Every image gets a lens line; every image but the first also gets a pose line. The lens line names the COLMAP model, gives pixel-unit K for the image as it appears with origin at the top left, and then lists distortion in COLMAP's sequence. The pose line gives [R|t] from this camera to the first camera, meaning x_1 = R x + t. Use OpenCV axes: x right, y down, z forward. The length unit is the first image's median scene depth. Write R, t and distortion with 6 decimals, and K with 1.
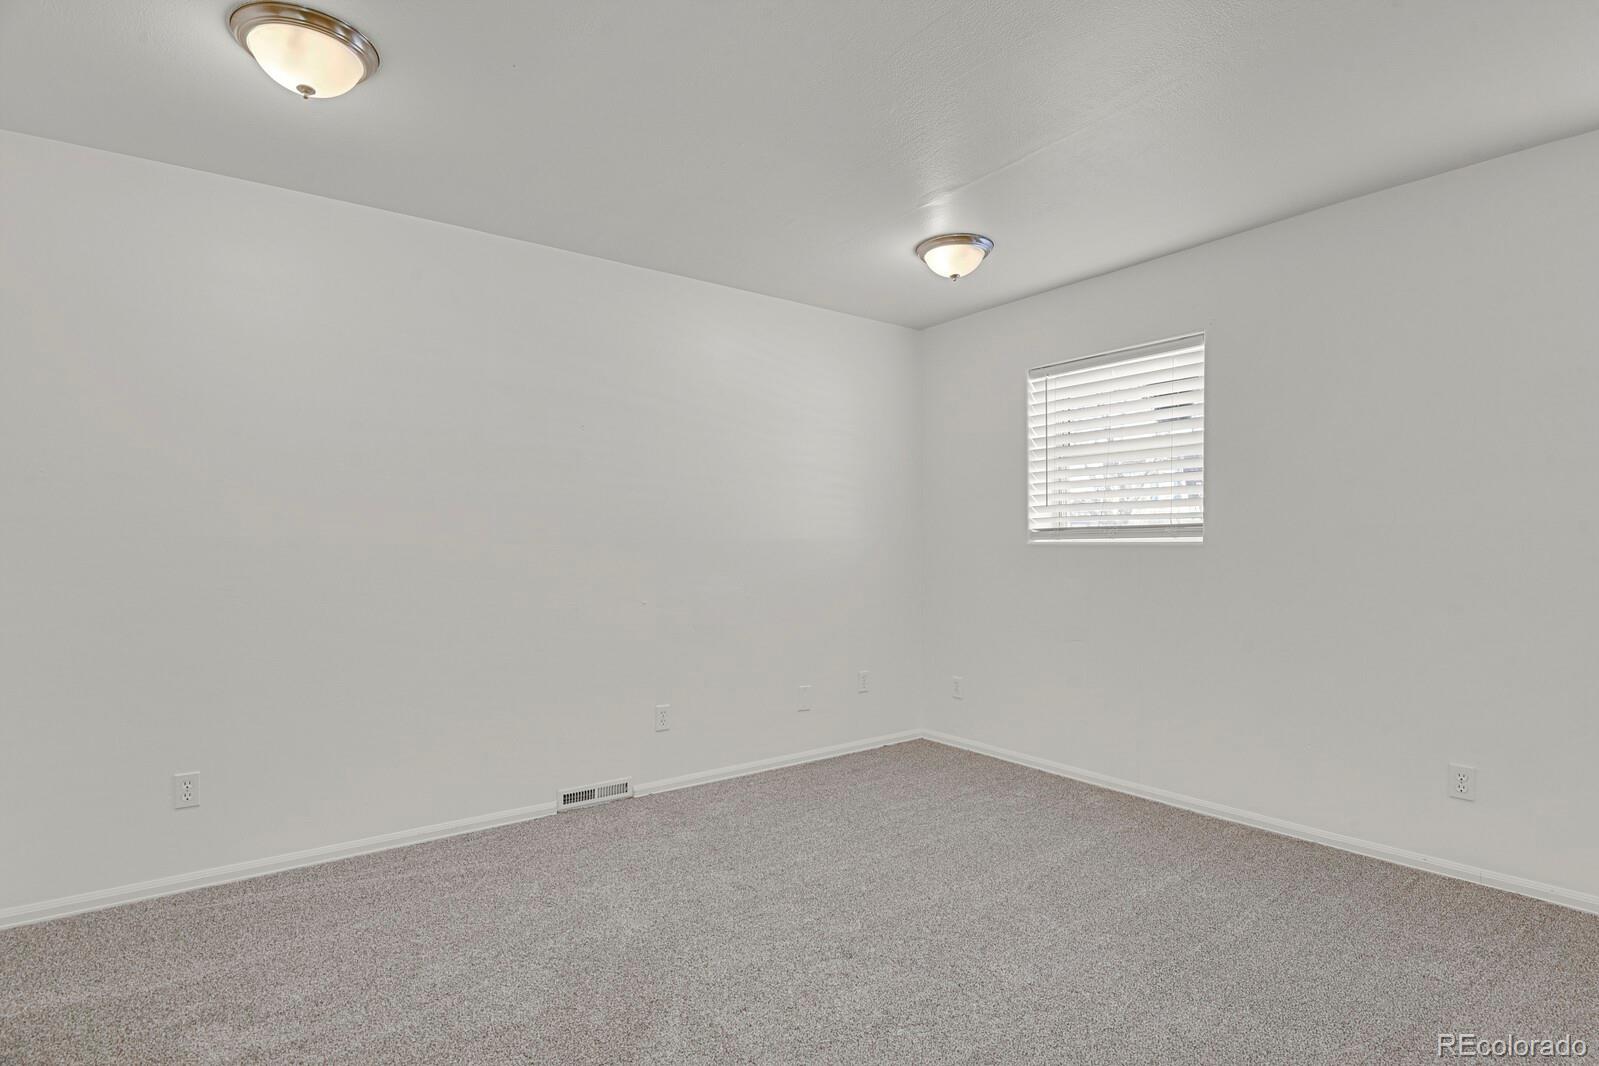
lens RADIAL K [[807.6, 0, 800.9], [0, 807.6, 540.5], [0, 0, 1]] dist [-0.023939, -0.001525]
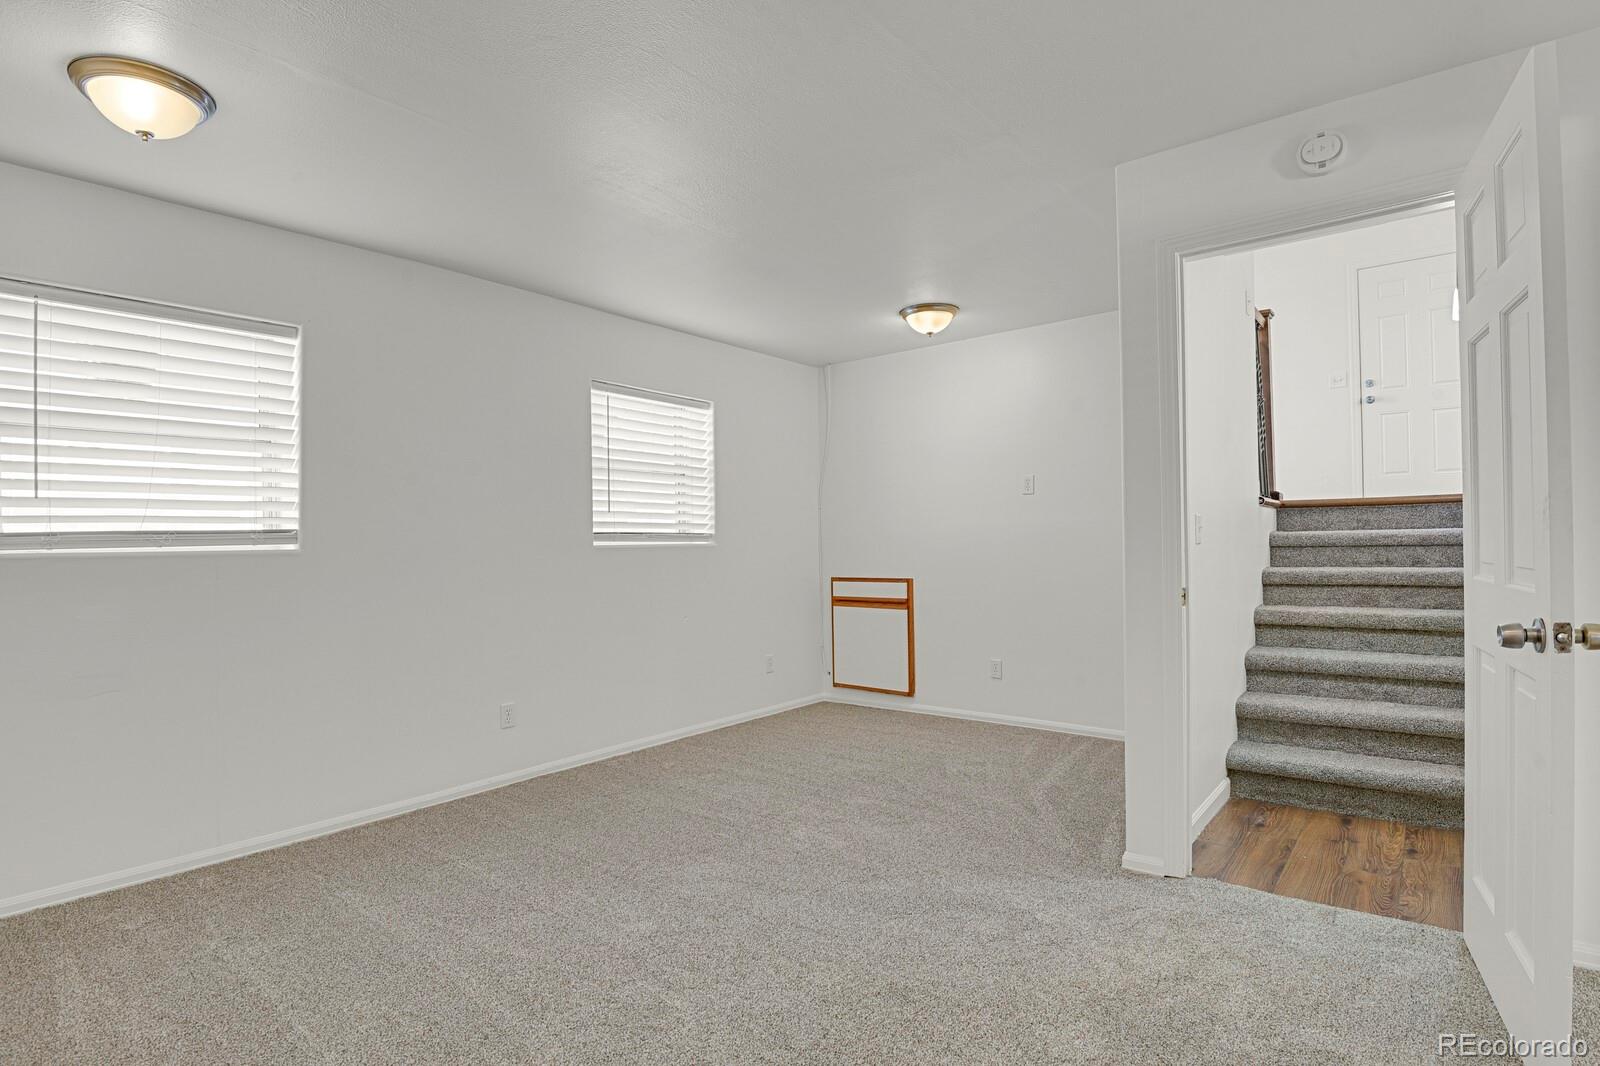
lens RADIAL K [[785.4, 0, 800.2], [0, 785.4, 538.7], [0, 0, 1]] dist [-0.021399, -0.005415]
pose [[-0.239920, 0.010258, 0.970739, -0.579690], [0.016558, 0.999842, -0.006473, 0.005357], [-0.970651, 0.014520, -0.240052, 0.727496]]
